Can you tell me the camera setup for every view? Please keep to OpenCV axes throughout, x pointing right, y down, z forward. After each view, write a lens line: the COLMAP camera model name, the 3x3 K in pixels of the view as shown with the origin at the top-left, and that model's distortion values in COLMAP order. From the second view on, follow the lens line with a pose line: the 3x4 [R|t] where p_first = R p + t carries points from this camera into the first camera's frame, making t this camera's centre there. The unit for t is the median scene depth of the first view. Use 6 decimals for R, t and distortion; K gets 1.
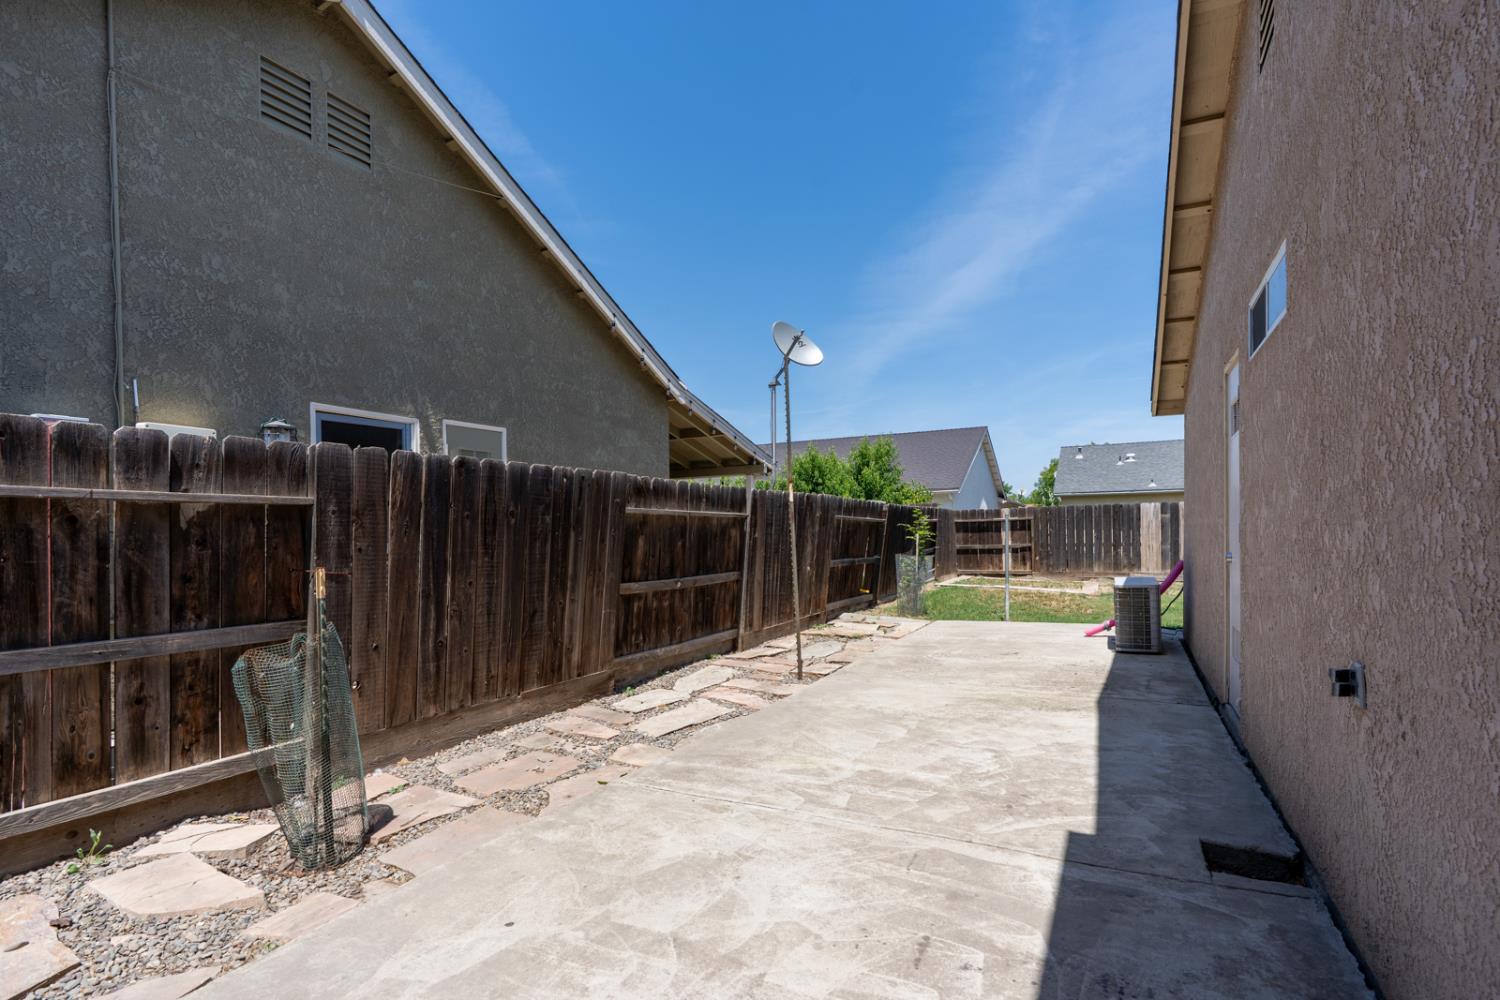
lens RADIAL K [[698.3, 0, 784.9], [0, 698.3, 543.7], [0, 0, 1]] dist [-0.013897, 0.004859]
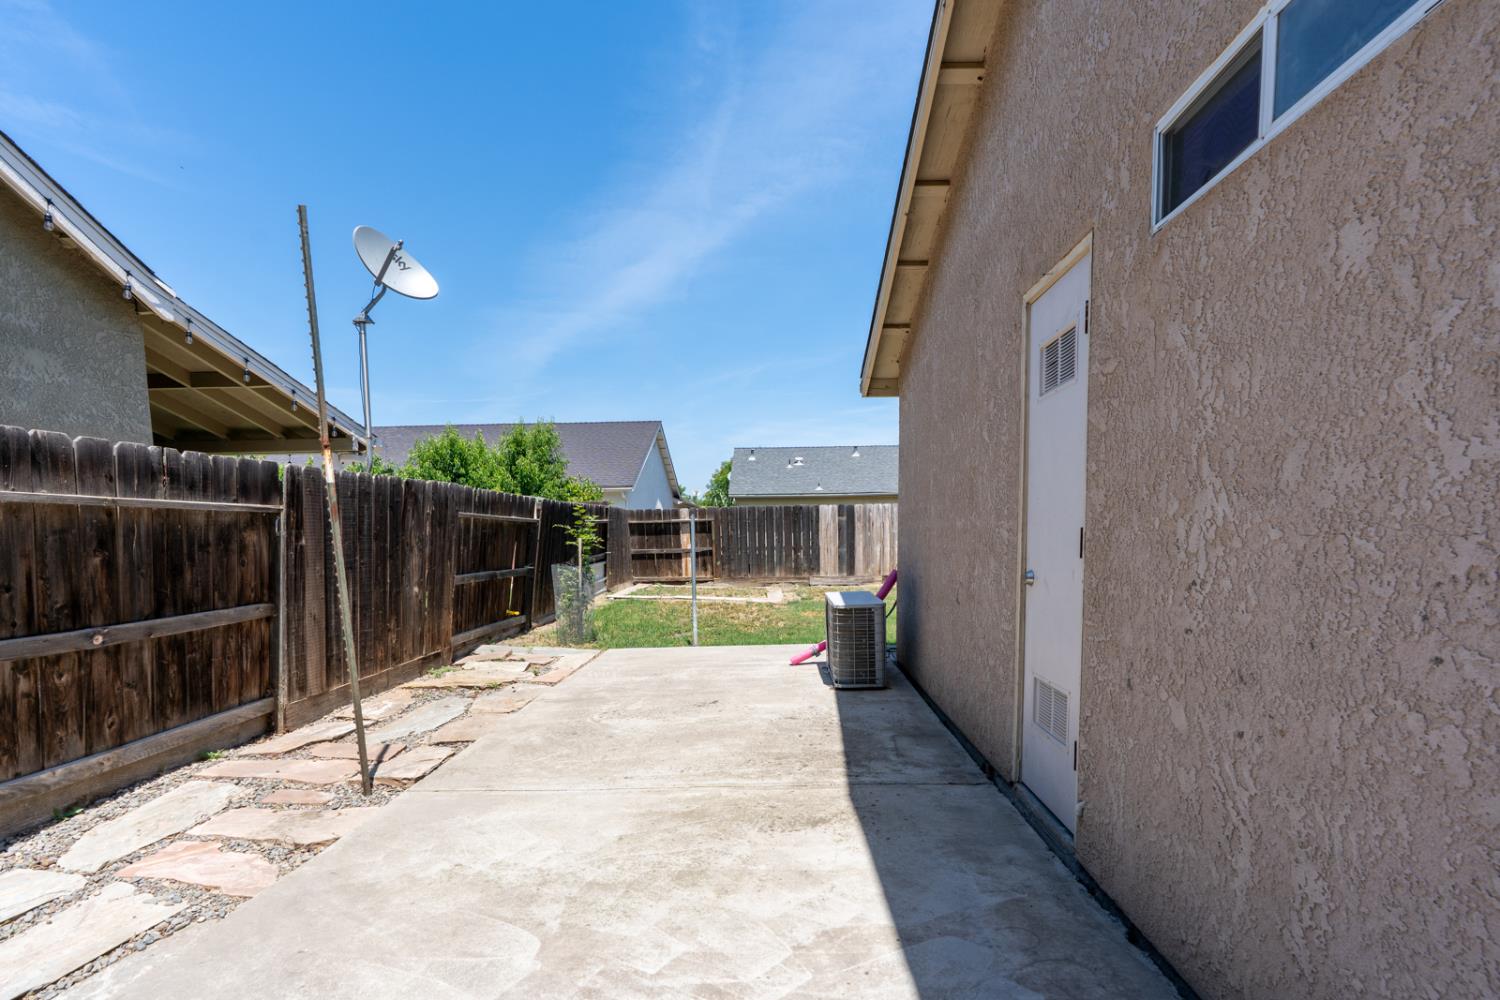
lens RADIAL K [[698.3, 0, 797.3], [0, 698.3, 601.4], [0, 0, 1]] dist [-0.013897, 0.004859]
pose [[0.889778, -0.042496, 0.454410, 0.075182], [0.005949, 0.996651, 0.081556, -0.008518], [-0.456354, -0.069864, 0.887051, 0.300174]]
